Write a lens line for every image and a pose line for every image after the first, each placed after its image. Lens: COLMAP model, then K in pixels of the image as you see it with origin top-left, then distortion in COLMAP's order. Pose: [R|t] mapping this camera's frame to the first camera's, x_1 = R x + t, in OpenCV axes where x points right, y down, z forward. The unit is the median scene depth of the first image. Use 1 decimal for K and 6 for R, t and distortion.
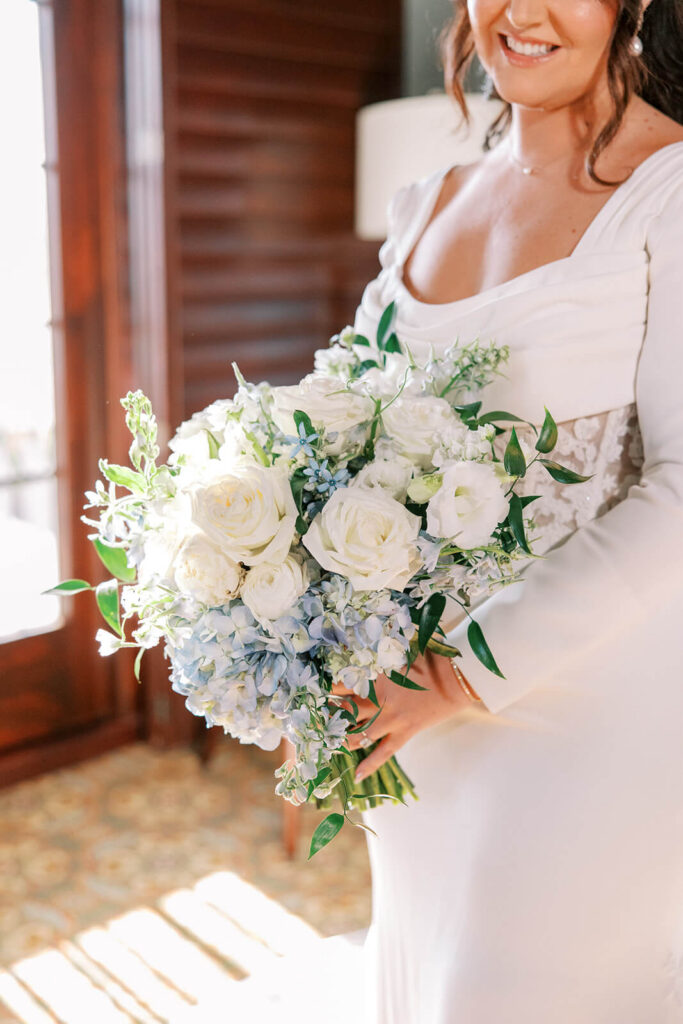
lens RADIAL K [[1206.3, 0, 344.7], [0, 1206.3, 511.2], [0, 0, 1]] dist [0.206980, 0.000000]
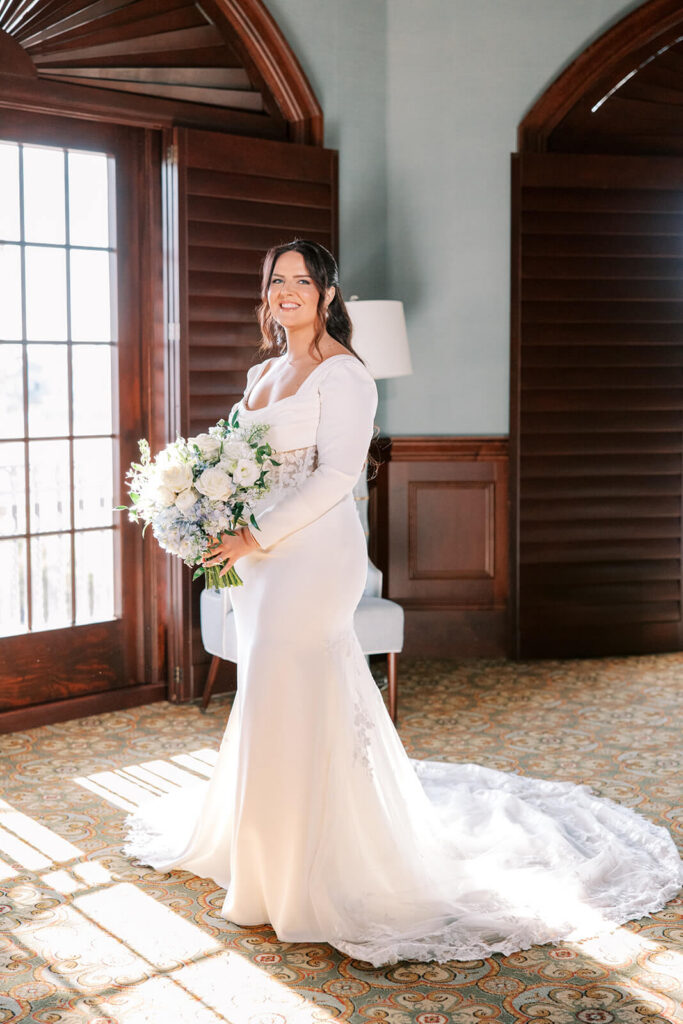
lens RADIAL K [[1206.3, 0, 340.2], [0, 1206.3, 511.0], [0, 0, 1]] dist [0.206980, 0.000000]
pose [[0.998834, 0.000001, -0.048271, 0.471604], [-0.004540, 0.995569, -0.093921, 0.366881], [0.048057, 0.094031, 0.994409, -2.000957]]
